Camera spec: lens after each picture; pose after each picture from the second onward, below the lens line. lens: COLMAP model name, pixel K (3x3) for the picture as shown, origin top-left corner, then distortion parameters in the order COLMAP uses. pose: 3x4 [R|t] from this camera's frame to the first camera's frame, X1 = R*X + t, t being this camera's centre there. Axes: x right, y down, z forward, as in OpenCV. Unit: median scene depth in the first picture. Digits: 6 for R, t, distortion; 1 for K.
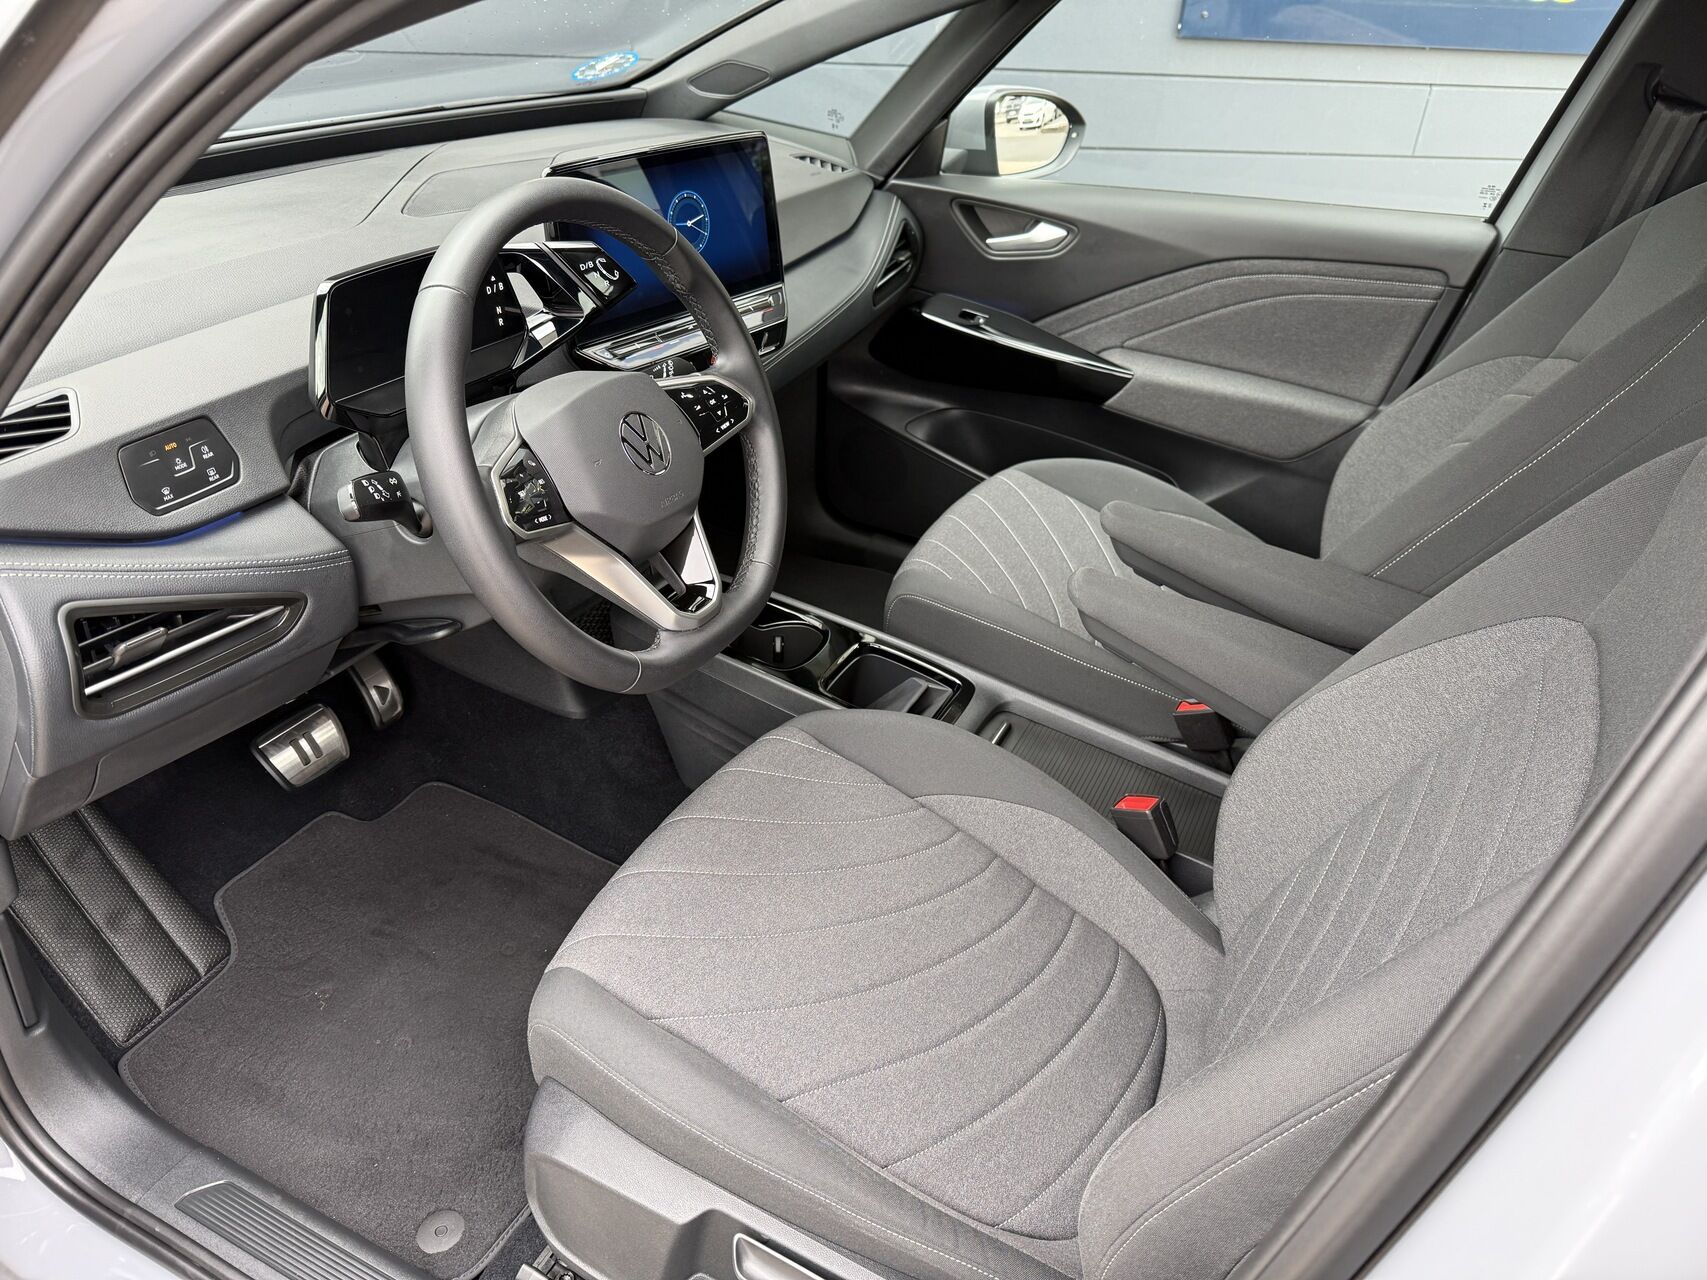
lens RADIAL K [[1186.9, 0, 856.9], [0, 1186.9, 641.4], [0, 0, 1]] dist [0.019687, -0.026306]
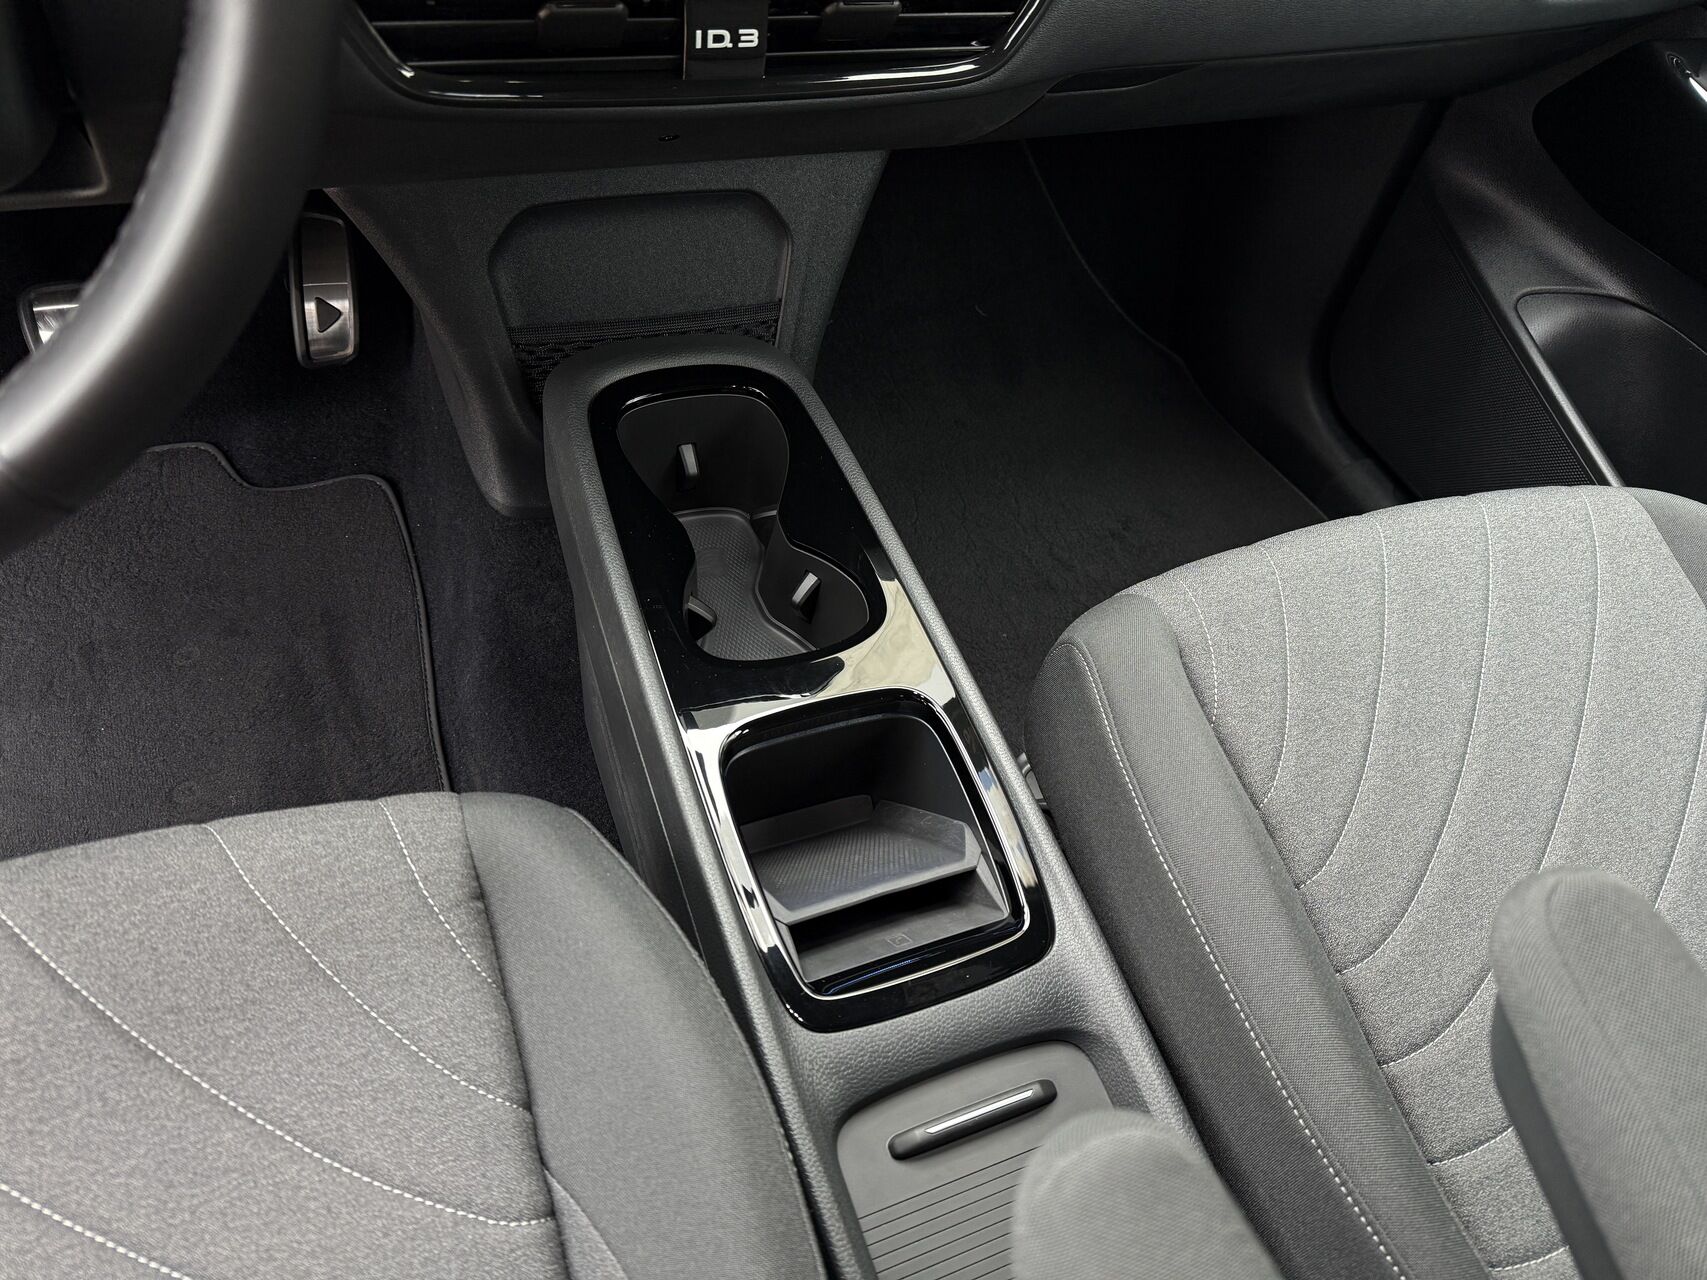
lens RADIAL K [[1186.9, 0, 849.1], [0, 1186.9, 633.6], [0, 0, 1]] dist [0.019687, -0.026306]
pose [[0.731780, 0.545891, -0.408045, 0.143507], [-0.441851, 0.835838, 0.325796, -0.138507], [0.518908, -0.058116, 0.852852, 0.594857]]
